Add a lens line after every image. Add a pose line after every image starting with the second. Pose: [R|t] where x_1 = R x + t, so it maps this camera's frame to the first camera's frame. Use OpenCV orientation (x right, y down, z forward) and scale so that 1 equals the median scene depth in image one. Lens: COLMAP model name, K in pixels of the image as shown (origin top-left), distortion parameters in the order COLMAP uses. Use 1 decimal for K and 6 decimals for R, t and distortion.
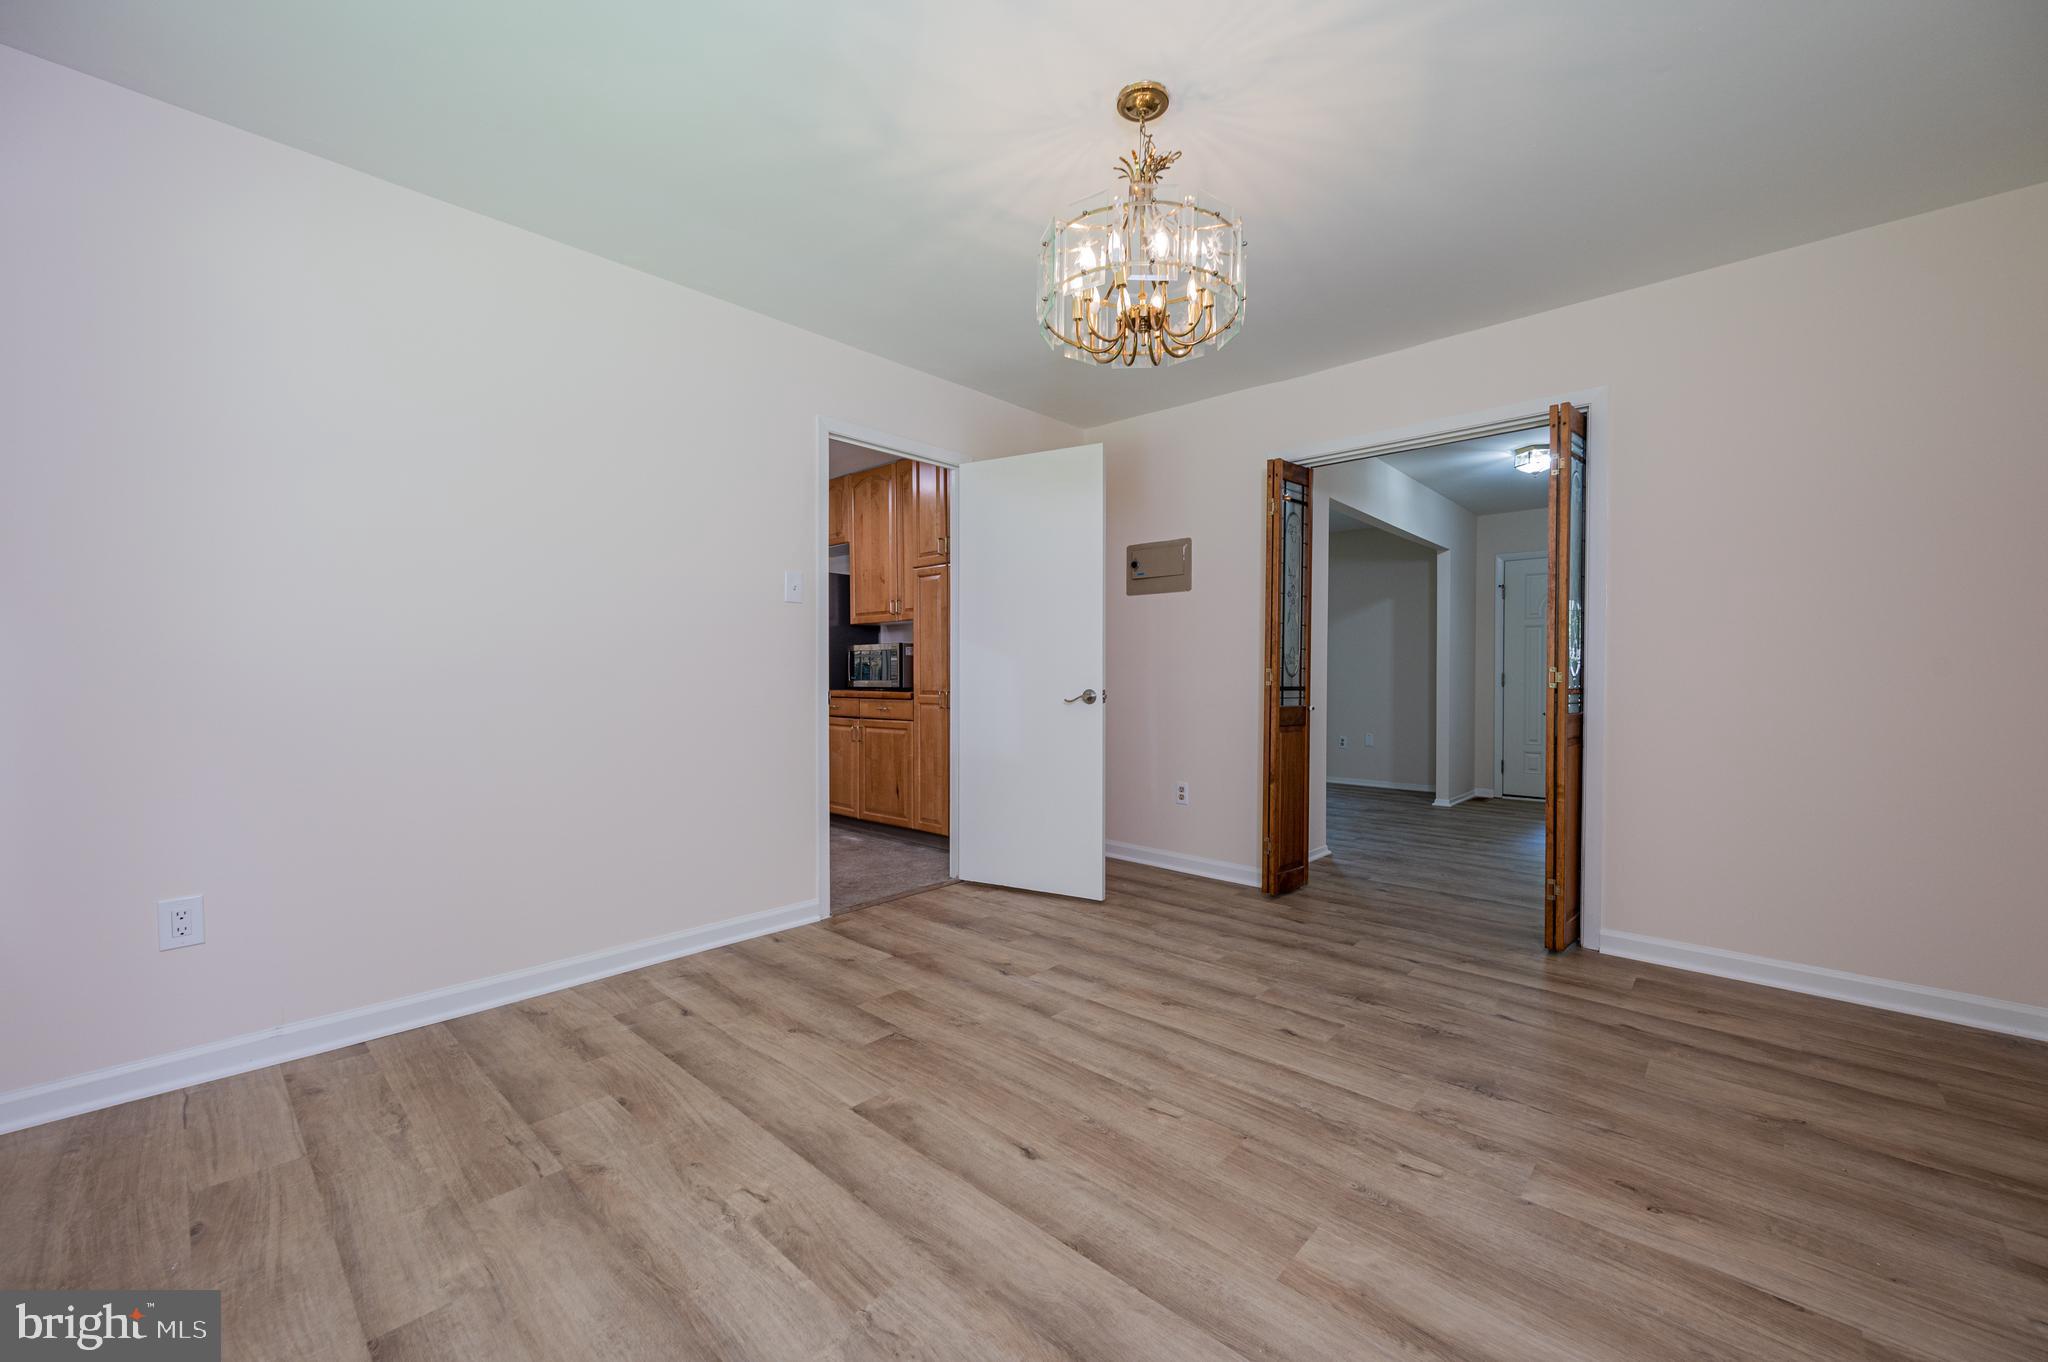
lens RADIAL K [[806.7, 0, 1022.0], [0, 806.7, 676.4], [0, 0, 1]] dist [0.000129, 0.000308]
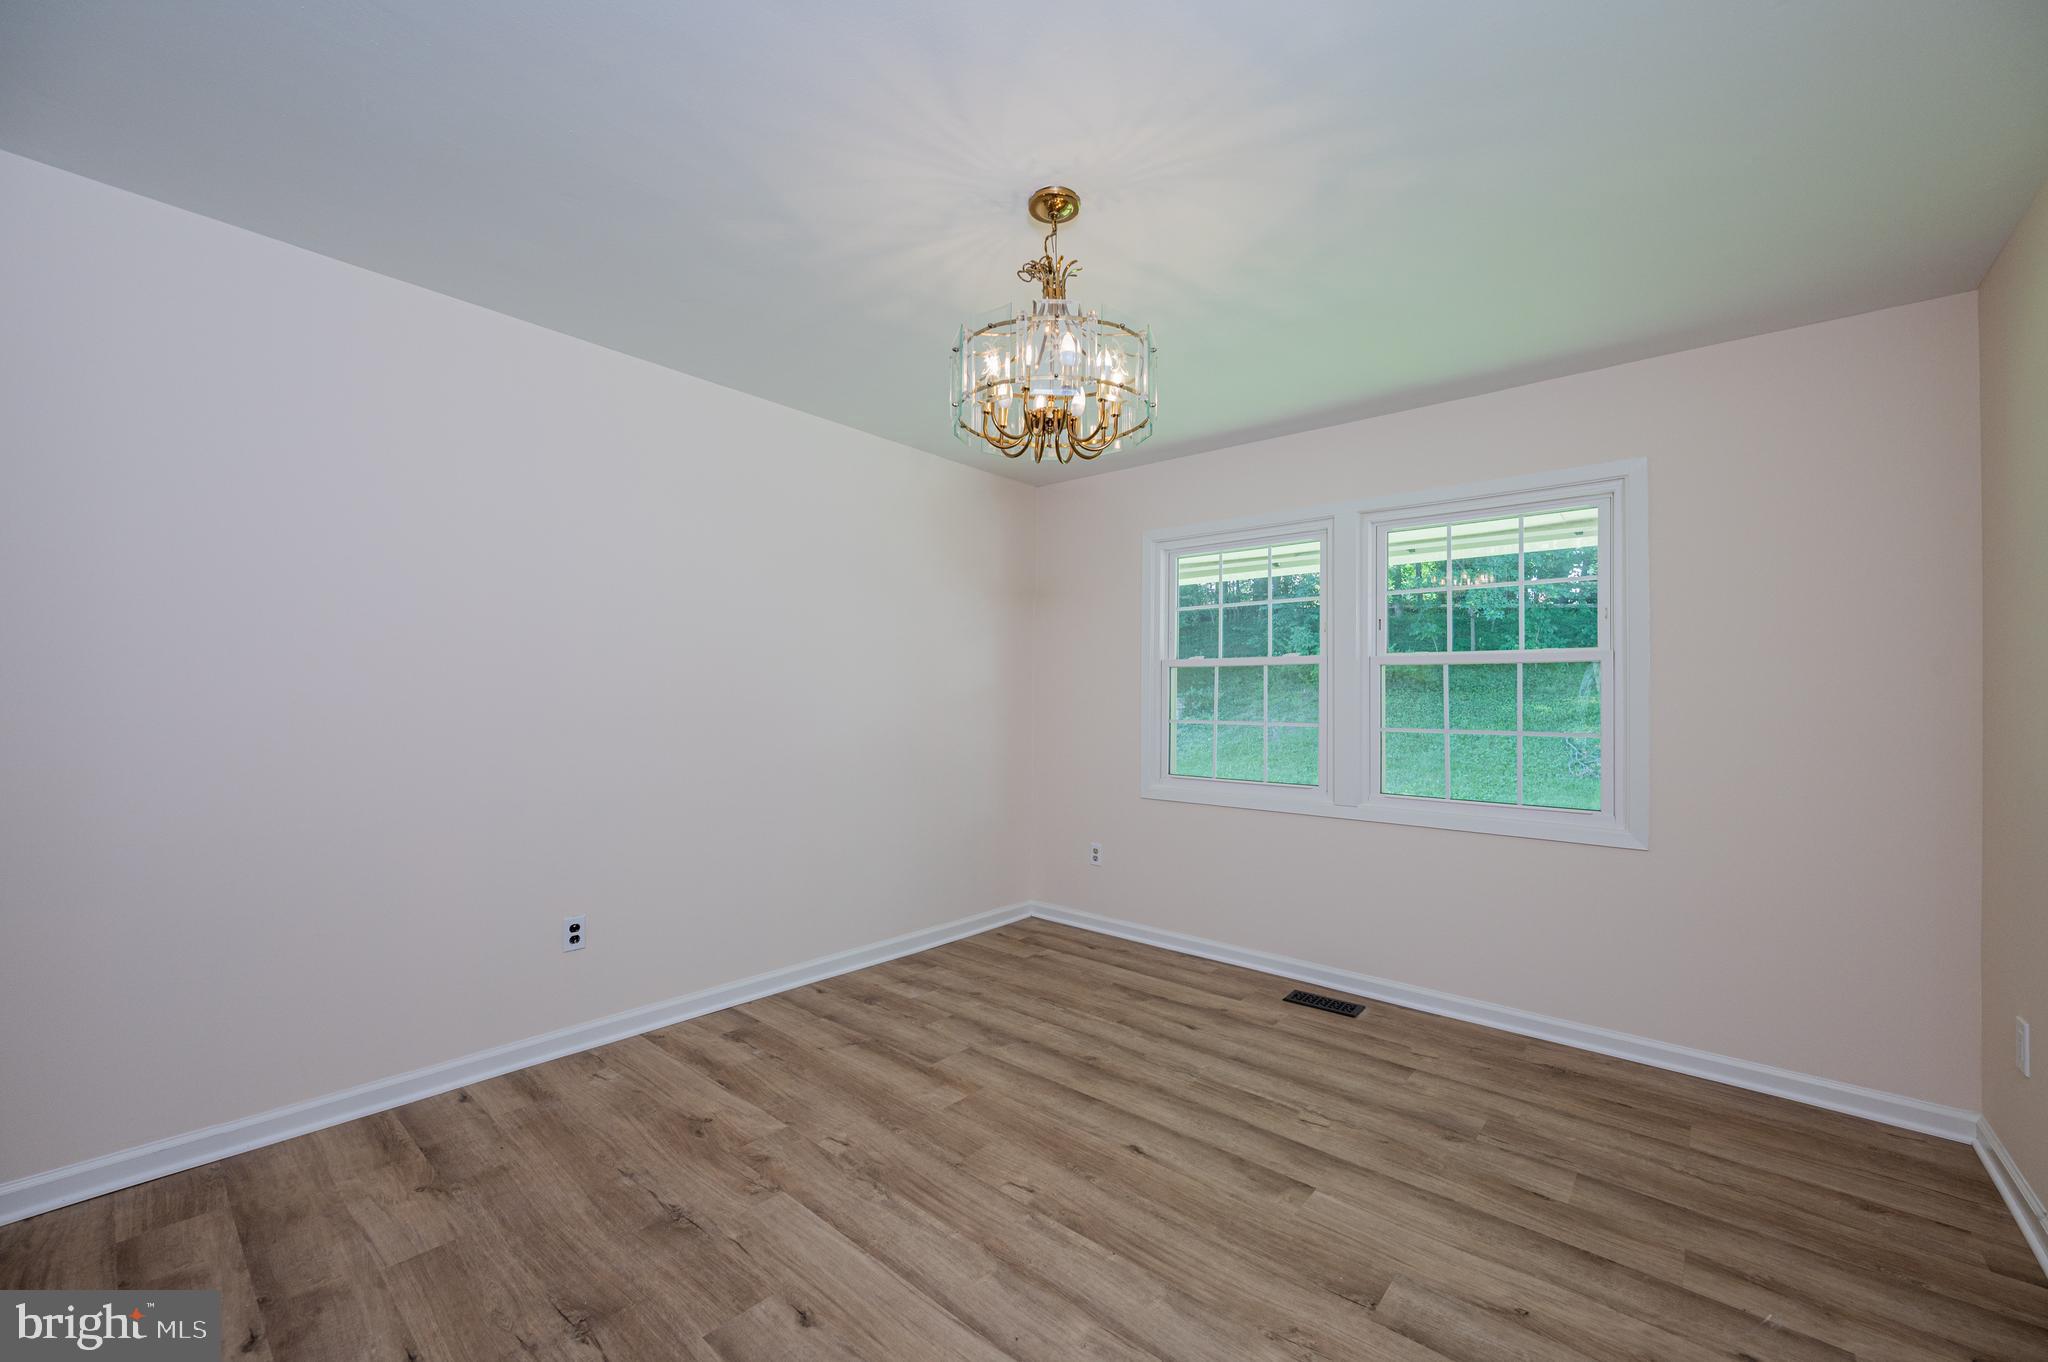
lens RADIAL K [[806.7, 0, 1027.1], [0, 806.7, 687.1], [0, 0, 1]] dist [0.000129, 0.000308]
pose [[-0.999184, -0.016256, -0.036976, 0.221570], [-0.015741, 0.999776, -0.014167, -0.104384], [0.037198, -0.013573, -0.999216, 2.112735]]
